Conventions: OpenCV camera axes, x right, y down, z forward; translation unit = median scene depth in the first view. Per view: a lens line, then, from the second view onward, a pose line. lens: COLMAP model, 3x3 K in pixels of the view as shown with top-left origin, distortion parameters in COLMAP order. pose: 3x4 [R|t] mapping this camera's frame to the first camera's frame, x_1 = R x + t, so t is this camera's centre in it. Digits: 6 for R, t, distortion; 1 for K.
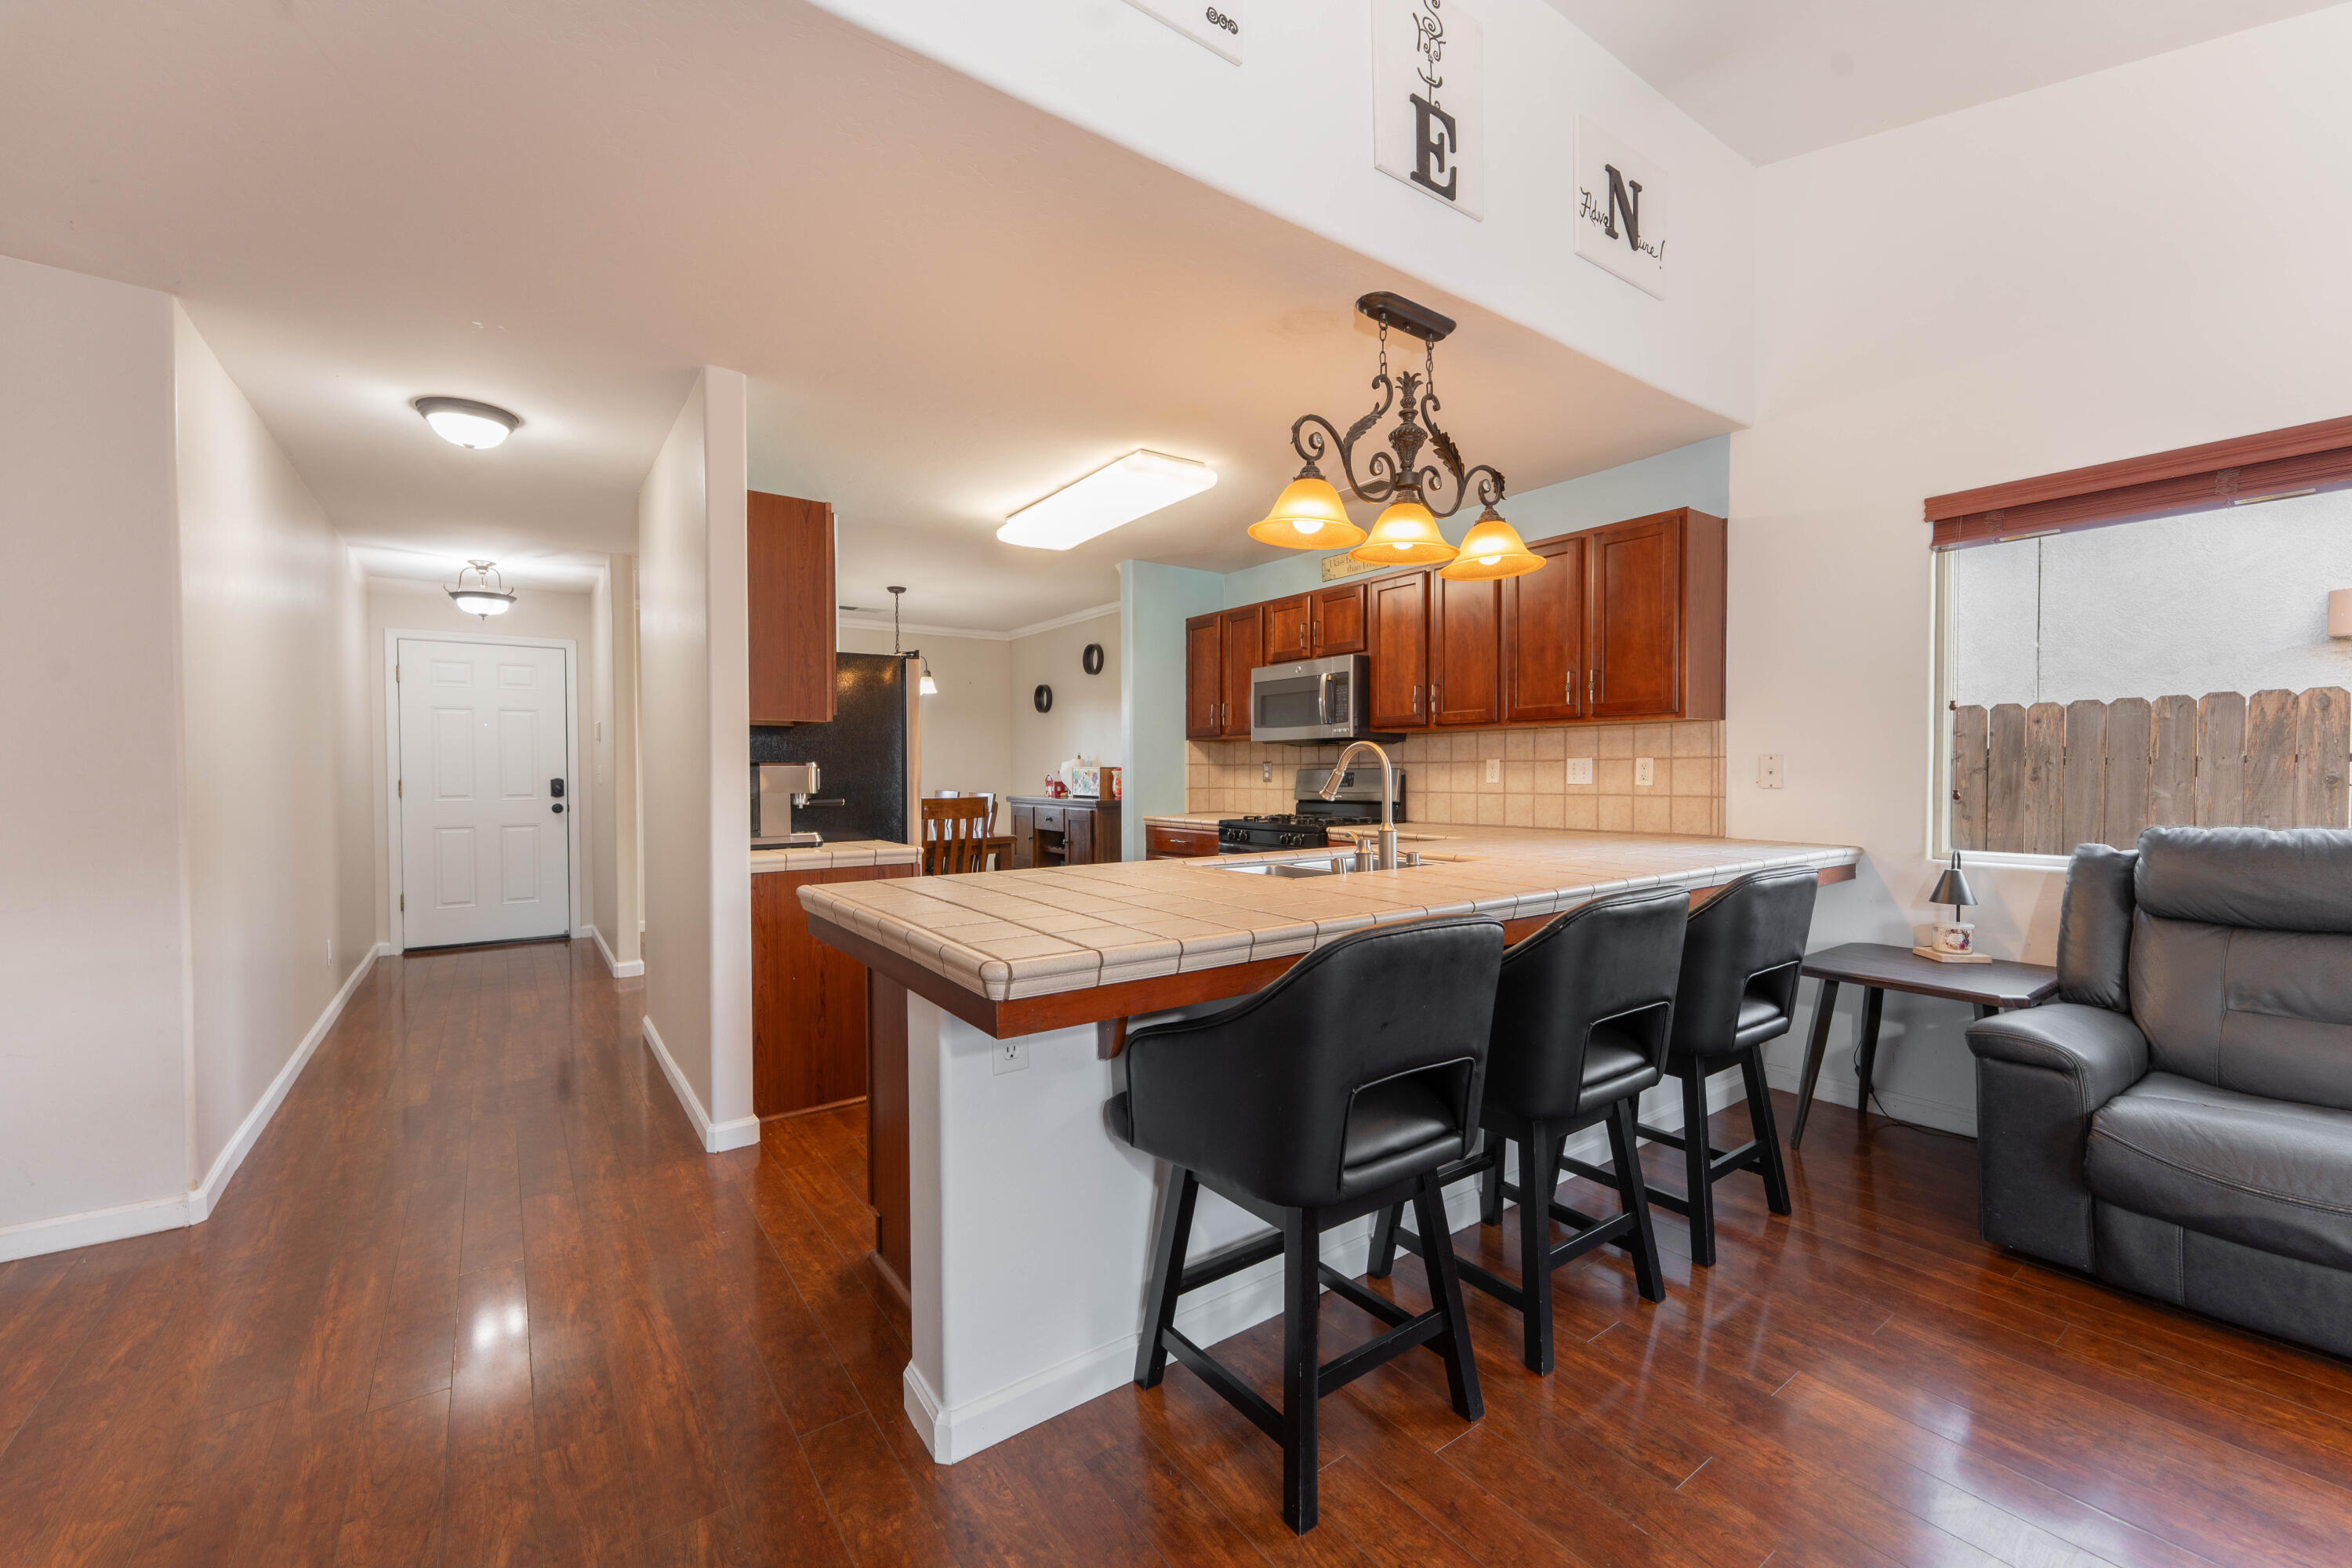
lens RADIAL K [[953.7, 0, 1180.7], [0, 953.7, 788.1], [0, 0, 1]] dist [0.001034, 0.000489]
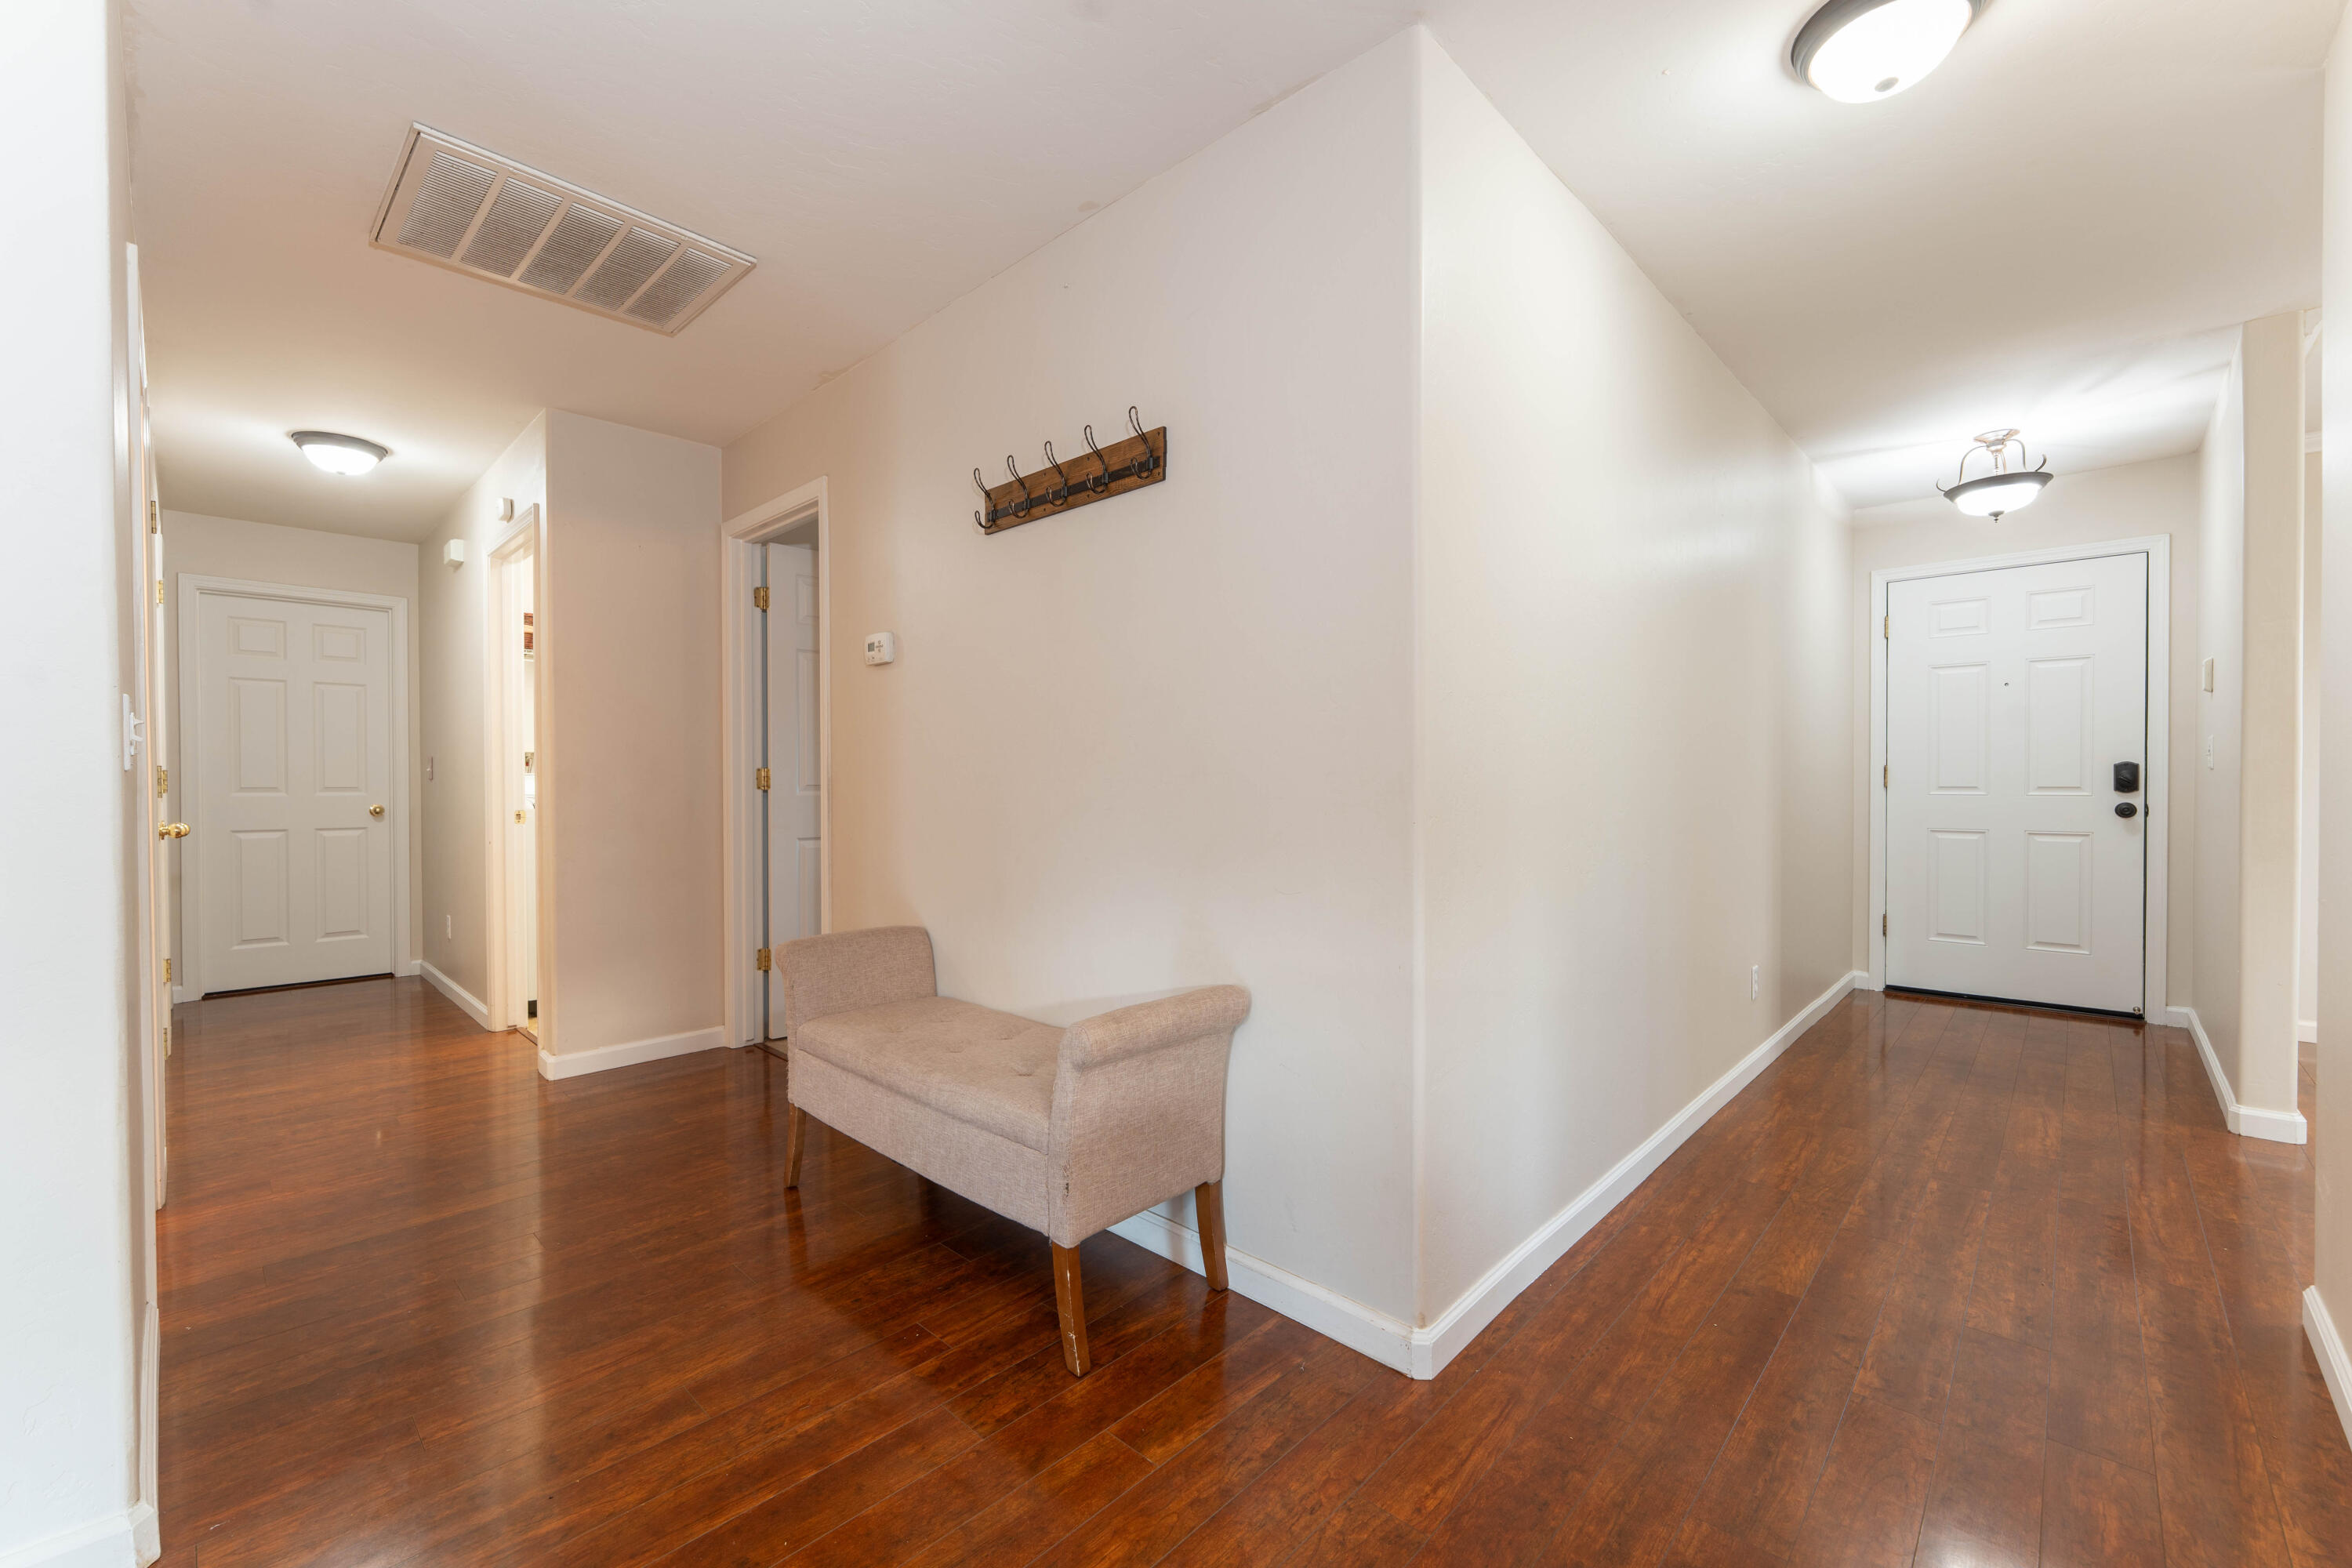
lens RADIAL K [[965.0, 0, 1165.1], [0, 965.0, 787.9], [0, 0, 1]] dist [-0.000856, 0.000125]
pose [[0.188521, 0.012431, -0.981990, -0.174172], [-0.017756, 0.999800, 0.009248, 0.013869], [0.981909, 0.015693, 0.188704, 0.302507]]
